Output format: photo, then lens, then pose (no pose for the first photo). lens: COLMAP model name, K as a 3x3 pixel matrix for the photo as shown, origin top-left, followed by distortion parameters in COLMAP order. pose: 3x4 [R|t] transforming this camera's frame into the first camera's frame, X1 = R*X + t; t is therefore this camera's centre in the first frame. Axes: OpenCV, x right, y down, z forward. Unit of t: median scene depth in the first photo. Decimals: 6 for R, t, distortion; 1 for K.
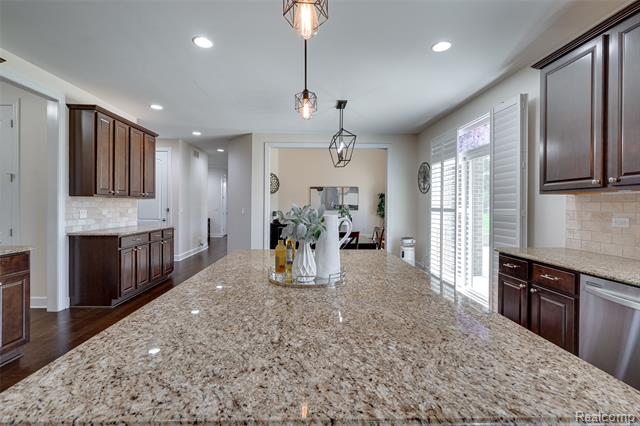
lens RADIAL K [[292.4, 0, 313.6], [0, 292.4, 207.9], [0, 0, 1]] dist [-0.007089, 0.001730]
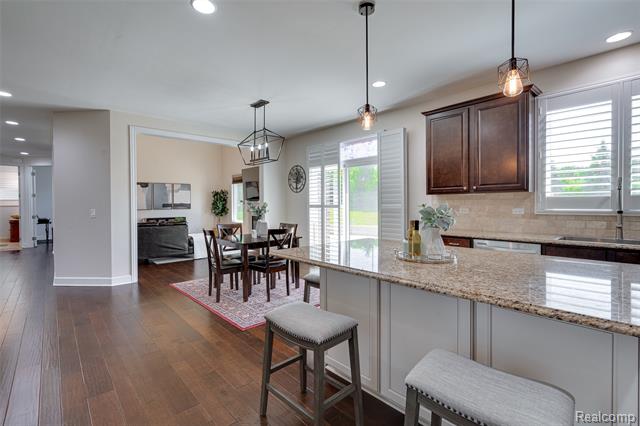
lens RADIAL K [[292.4, 0, 313.6], [0, 292.4, 207.4], [0, 0, 1]] dist [-0.007089, 0.001730]
pose [[0.765803, -0.019719, 0.642772, -0.412770], [0.016375, 0.999804, 0.011163, -0.002991], [-0.642866, 0.001976, 0.765976, 0.103329]]
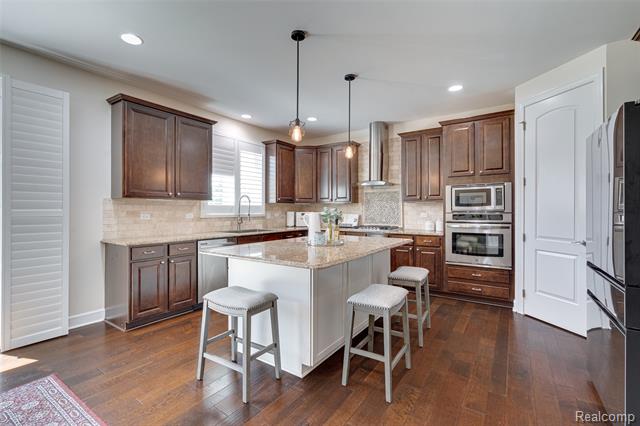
lens RADIAL K [[292.4, 0, 316.2], [0, 292.4, 211.9], [0, 0, 1]] dist [-0.007089, 0.001730]
pose [[-0.812254, -0.008210, 0.583246, -0.382554], [-0.000722, 0.999914, 0.013069, -0.000767], [-0.583303, 0.010195, -0.812190, 0.896388]]
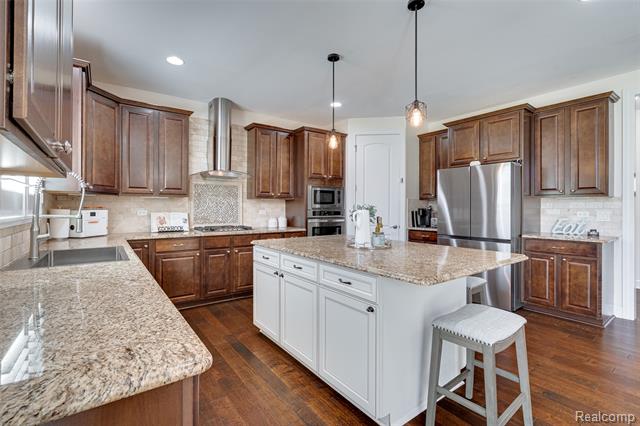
lens RADIAL K [[292.4, 0, 310.2], [0, 292.4, 209.3], [0, 0, 1]] dist [-0.007089, 0.001730]
pose [[-0.821098, -0.004849, -0.570766, 0.425475], [-0.010217, 0.999929, 0.006202, 0.005790], [0.570695, 0.010924, -0.821089, 0.748429]]
